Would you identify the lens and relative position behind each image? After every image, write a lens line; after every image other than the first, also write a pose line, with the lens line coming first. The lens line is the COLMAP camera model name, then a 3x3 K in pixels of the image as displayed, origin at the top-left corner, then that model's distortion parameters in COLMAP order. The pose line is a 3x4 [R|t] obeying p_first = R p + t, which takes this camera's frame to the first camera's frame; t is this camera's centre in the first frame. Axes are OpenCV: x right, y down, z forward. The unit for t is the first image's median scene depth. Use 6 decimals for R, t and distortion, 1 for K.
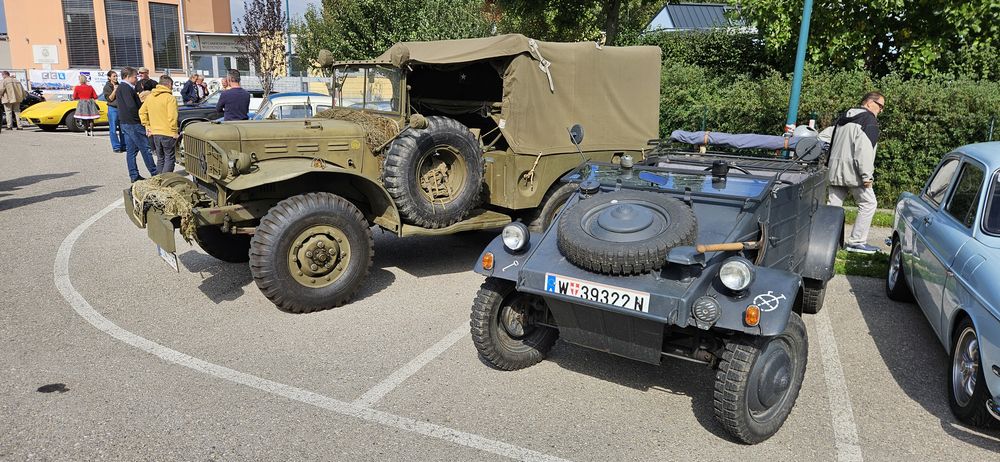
lens RADIAL K [[709.6, 0, 500.0], [0, 709.6, 231.0], [0, 0, 1]] dist [0.057081, -0.005802]
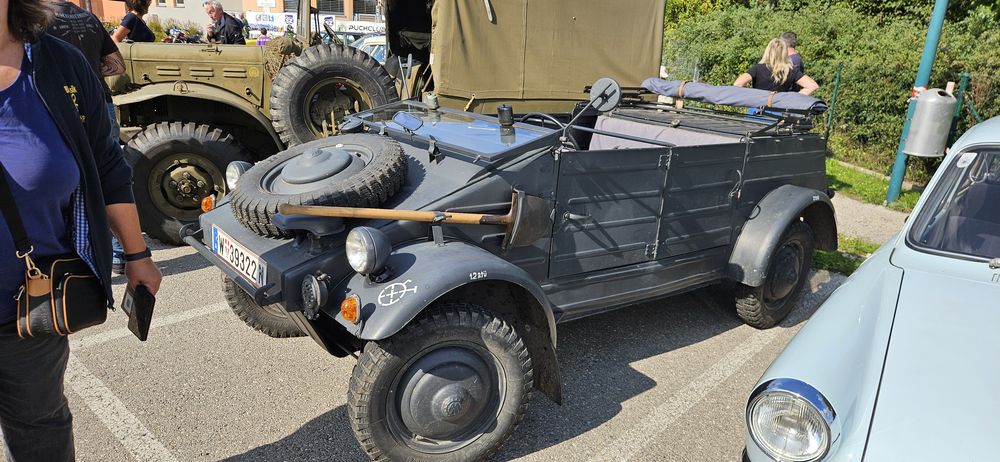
lens RADIAL K [[709.6, 0, 500.0], [0, 709.6, 231.0], [0, 0, 1]] dist [0.057081, -0.005802]
pose [[0.950189, 0.111826, -0.290921, 0.402112], [-0.094647, 0.992866, 0.072516, -0.015014], [0.296955, -0.041369, 0.953995, 0.208833]]
